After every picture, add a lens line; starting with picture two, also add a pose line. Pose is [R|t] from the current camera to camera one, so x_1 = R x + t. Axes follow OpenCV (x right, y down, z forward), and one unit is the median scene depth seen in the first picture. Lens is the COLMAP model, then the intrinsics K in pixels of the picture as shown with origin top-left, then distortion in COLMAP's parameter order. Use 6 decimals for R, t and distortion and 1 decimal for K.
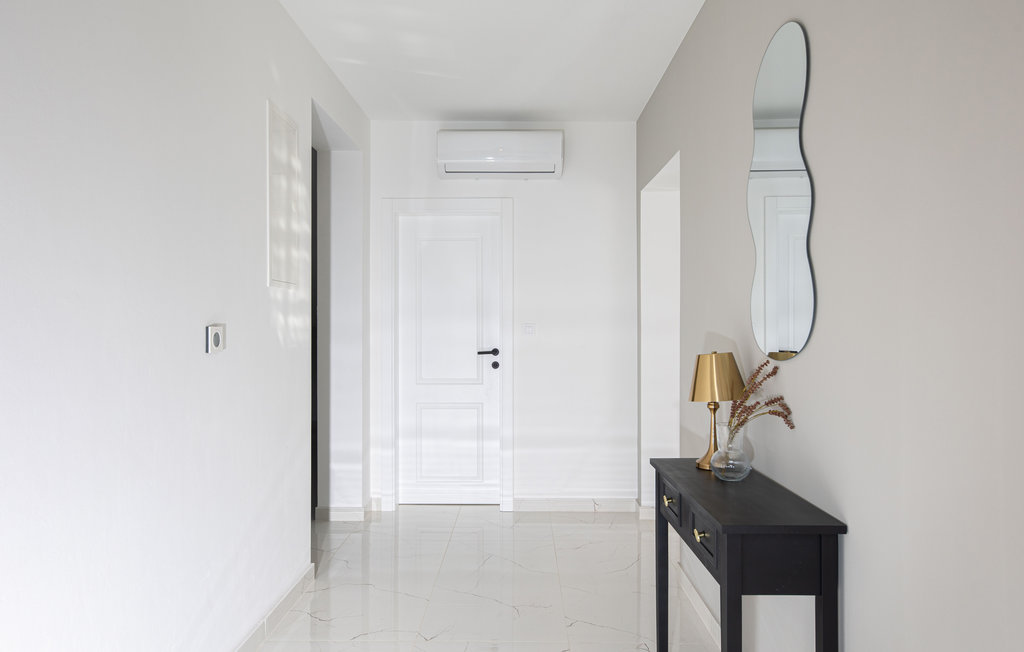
lens RADIAL K [[678.9, 0, 512.0], [0, 678.9, 326.0], [0, 0, 1]] dist [-0.000938, -0.000304]
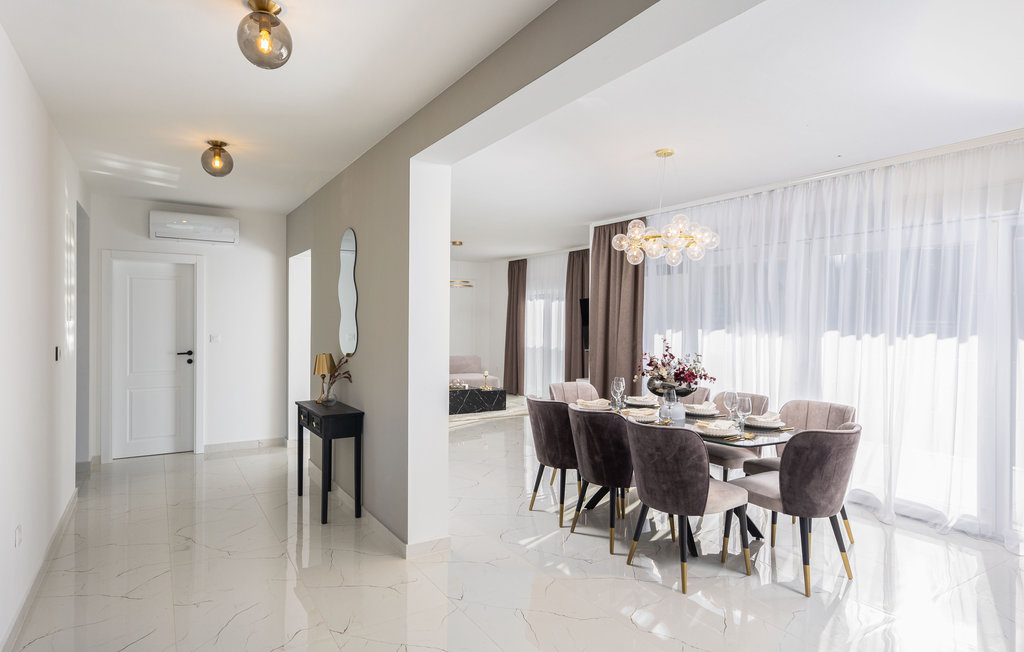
lens RADIAL K [[562.1, 0, 512.0], [0, 562.1, 326.0], [0, 0, 1]] dist [-0.001567, -0.000344]
pose [[0.839225, 0.002152, 0.543780, -0.231776], [-0.006605, 0.999959, 0.006237, -0.079699], [-0.543744, -0.008827, 0.839205, -1.067124]]
